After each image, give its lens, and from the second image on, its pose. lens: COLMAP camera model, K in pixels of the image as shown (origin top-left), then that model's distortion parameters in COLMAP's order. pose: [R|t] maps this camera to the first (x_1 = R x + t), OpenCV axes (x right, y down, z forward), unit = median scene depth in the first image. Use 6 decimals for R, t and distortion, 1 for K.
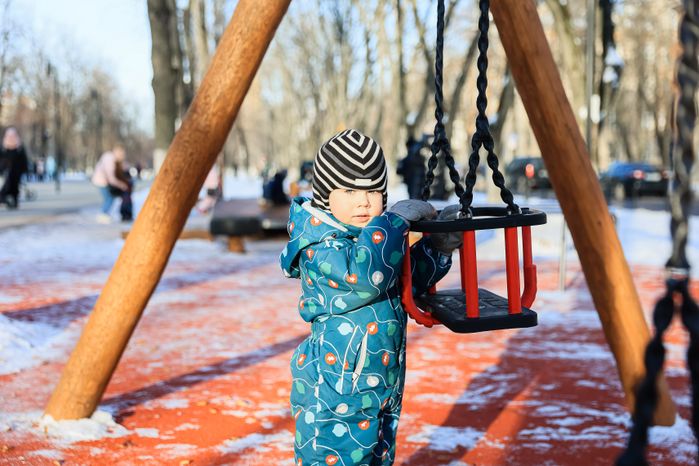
lens RADIAL K [[1000.0, 0, 349.5], [0, 1000.0, 233.0], [0, 0, 1]] dist [-0.021081, -0.033556]
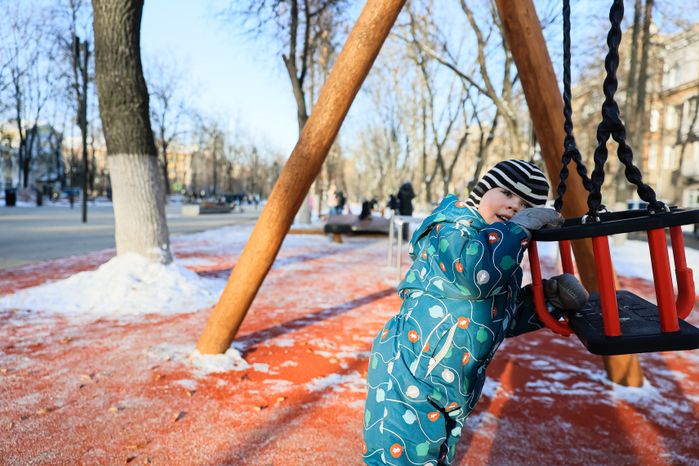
lens RADIAL K [[464.3, 0, 350.5], [0, 464.3, 229.2], [0, 0, 1]] dist [-0.002224, -0.000555]
pose [[0.994915, 0.038170, -0.093208, -0.016476], [-0.039061, 0.999207, -0.007745, 0.000355], [0.092838, 0.011347, 0.995617, 0.299320]]
